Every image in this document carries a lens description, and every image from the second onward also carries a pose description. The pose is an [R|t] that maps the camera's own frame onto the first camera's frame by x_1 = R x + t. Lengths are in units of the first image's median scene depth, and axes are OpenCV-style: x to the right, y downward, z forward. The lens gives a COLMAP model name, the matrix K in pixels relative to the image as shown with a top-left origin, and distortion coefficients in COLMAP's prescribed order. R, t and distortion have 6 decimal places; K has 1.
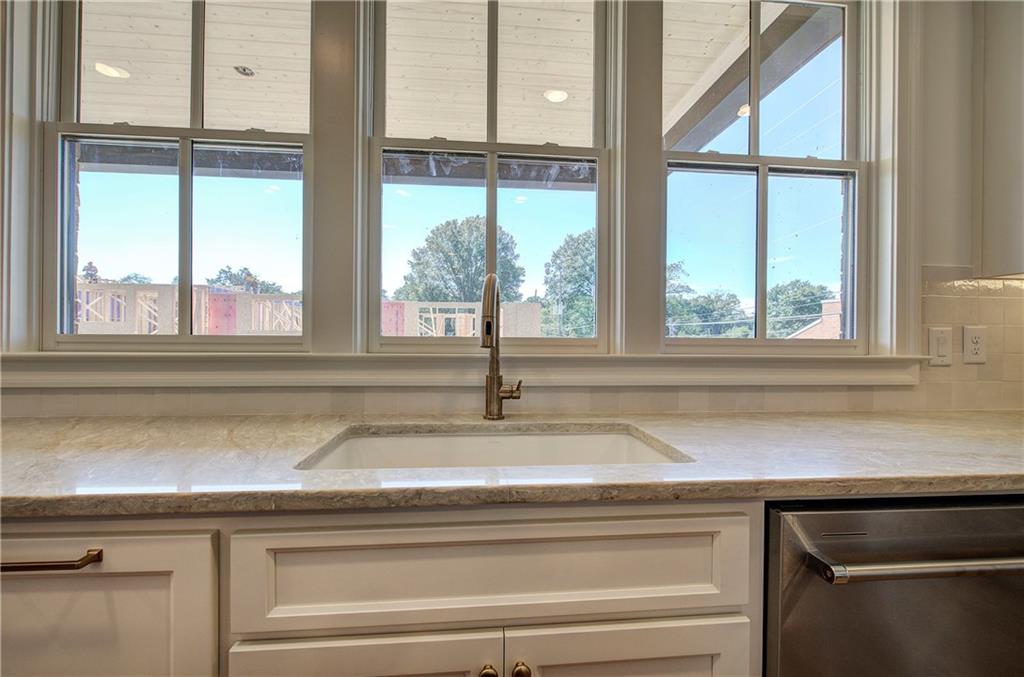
lens RADIAL K [[428.9, 0, 510.1], [0, 428.9, 335.7], [0, 0, 1]] dist [-0.006262, 0.000226]
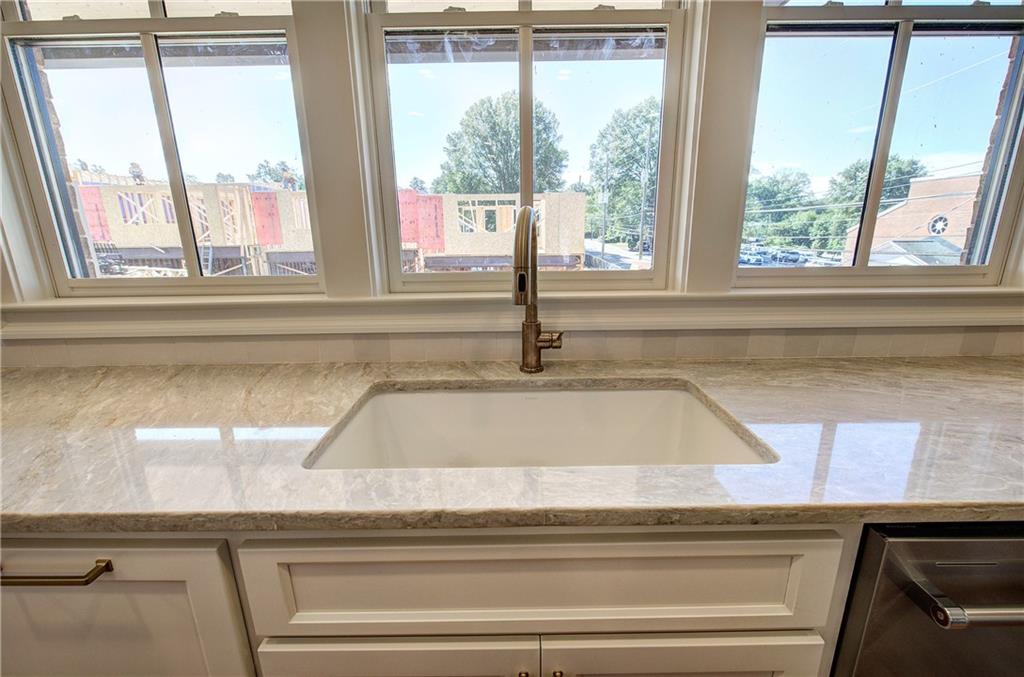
lens RADIAL K [[428.6, 0, 512.0], [0, 428.6, 338.5], [0, 0, 1]] dist [-0.004289, -0.000903]
pose [[0.995620, 0.000549, -0.093494, 0.005686], [0.022891, 0.968116, 0.249454, -0.093124], [0.090650, -0.250501, 0.963863, 0.150287]]
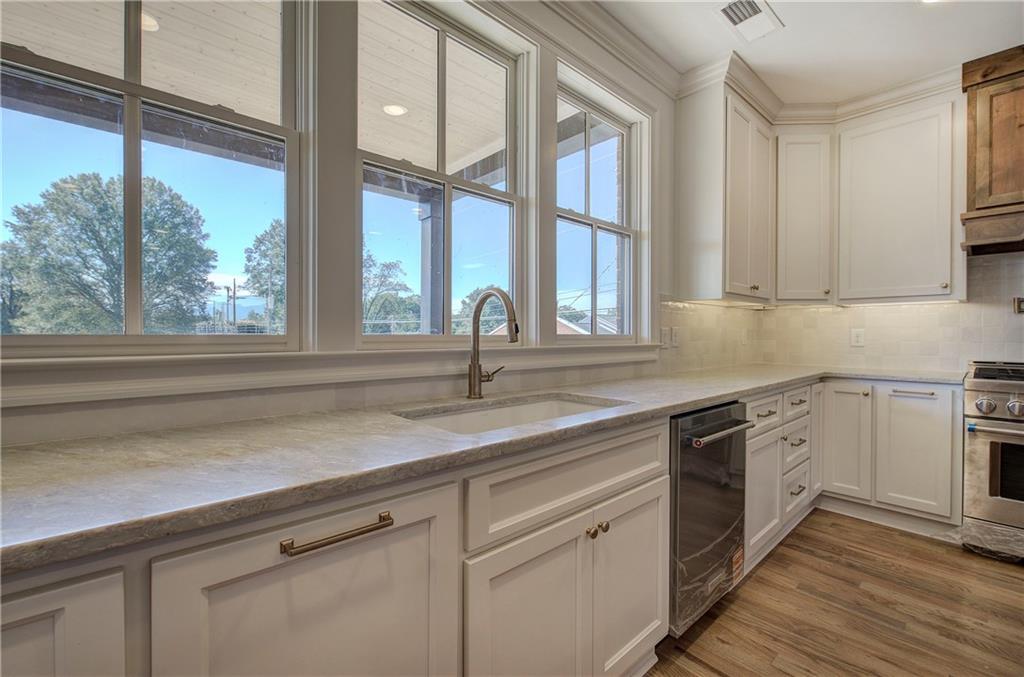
lens RADIAL K [[428.9, 0, 510.1], [0, 428.9, 335.7], [0, 0, 1]] dist [-0.006262, 0.000226]
pose [[0.805096, -0.008890, 0.593077, -0.708696], [0.004242, 0.999948, 0.009230, -0.005311], [-0.593129, -0.004915, 0.805093, -0.096994]]
